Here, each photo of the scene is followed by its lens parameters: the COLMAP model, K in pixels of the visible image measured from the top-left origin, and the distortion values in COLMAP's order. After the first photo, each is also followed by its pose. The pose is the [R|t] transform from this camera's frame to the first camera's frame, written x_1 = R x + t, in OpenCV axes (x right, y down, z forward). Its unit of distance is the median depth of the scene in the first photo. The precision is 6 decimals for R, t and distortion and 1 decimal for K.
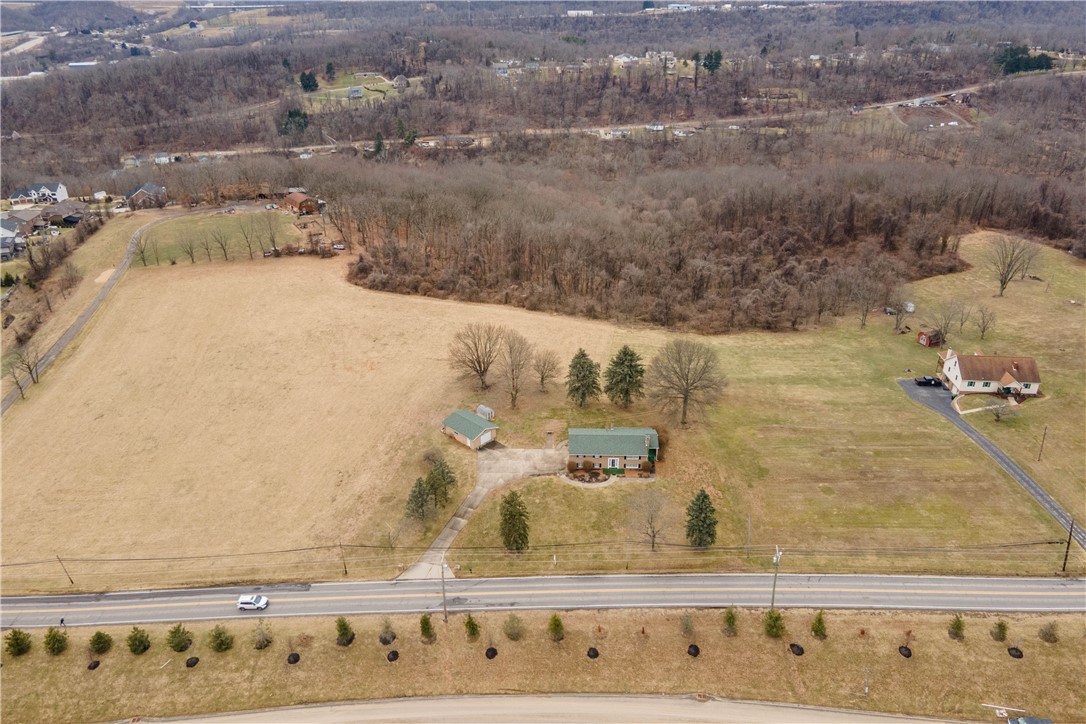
lens RADIAL K [[791.5, 0, 541.3], [0, 791.5, 328.0], [0, 0, 1]] dist [0.034899, 0.029065]
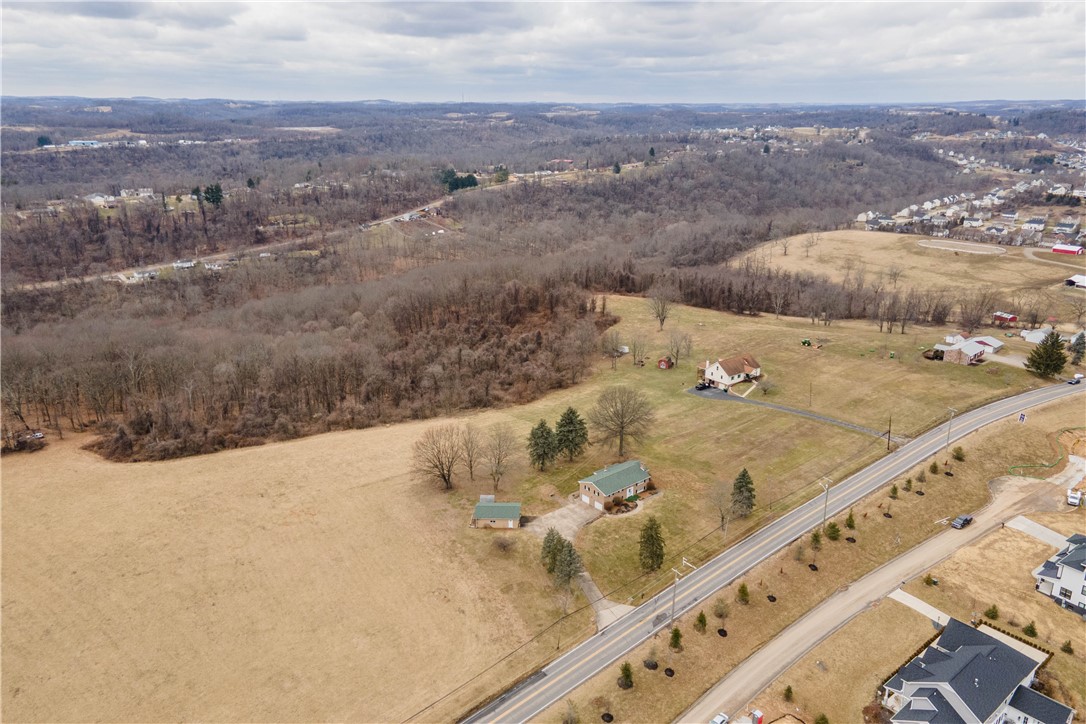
lens RADIAL K [[791.5, 0, 544.1], [0, 791.5, 363.8], [0, 0, 1]] dist [0.034899, 0.029065]
pose [[0.742833, -0.209976, 0.635696, -0.248401], [0.278953, 0.960265, -0.008783, -0.015030], [-0.608592, 0.183854, 0.771889, 0.035828]]
